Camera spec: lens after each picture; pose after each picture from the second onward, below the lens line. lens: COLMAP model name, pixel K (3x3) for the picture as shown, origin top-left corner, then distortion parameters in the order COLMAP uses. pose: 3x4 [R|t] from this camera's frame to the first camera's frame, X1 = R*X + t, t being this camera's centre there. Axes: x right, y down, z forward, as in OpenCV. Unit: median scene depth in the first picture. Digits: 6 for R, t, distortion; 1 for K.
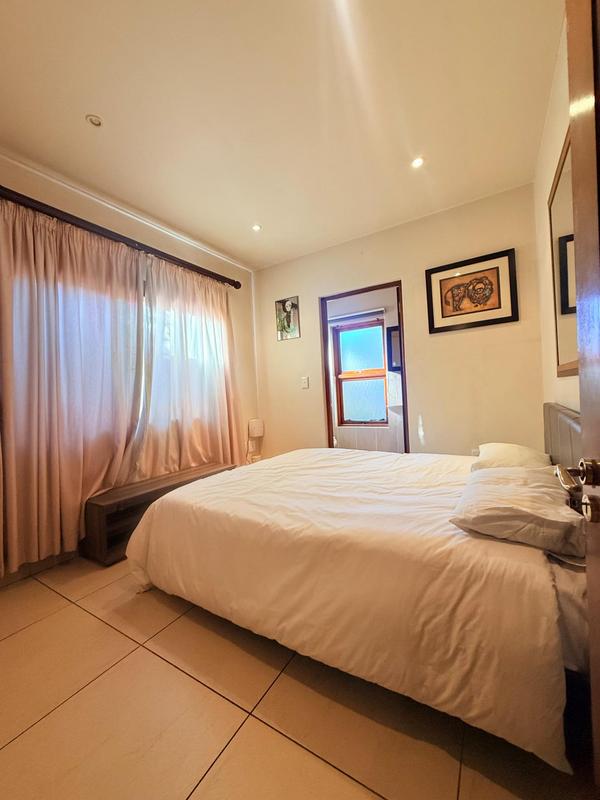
lens RADIAL K [[318.3, 0, 300.7], [0, 318.3, 397.2], [0, 0, 1]] dist [-0.001085, -0.000103]
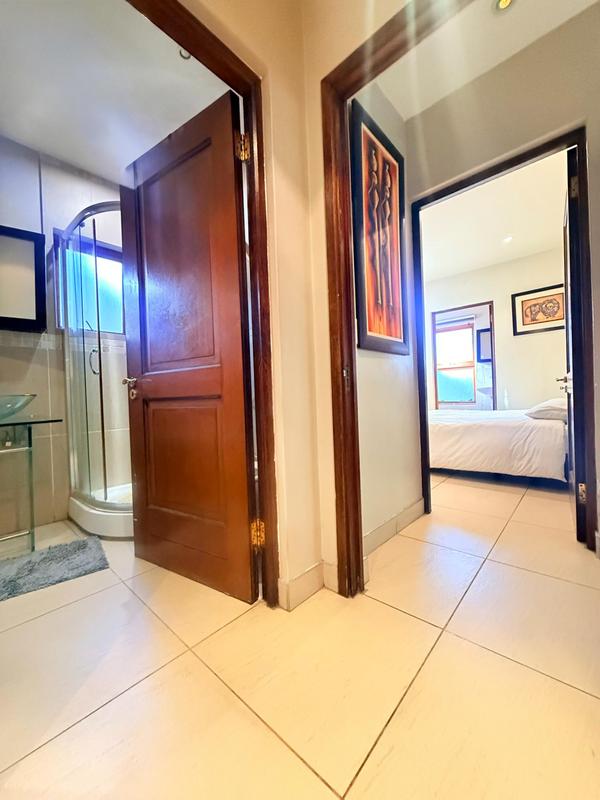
lens RADIAL K [[318.3, 0, 300.7], [0, 318.3, 397.2], [0, 0, 1]] dist [-0.001085, -0.000103]
pose [[0.982463, 0.013814, -0.185945, -0.315186], [-0.012200, 0.999877, 0.009822, 0.092360], [0.186058, -0.007381, 0.982511, -0.703617]]
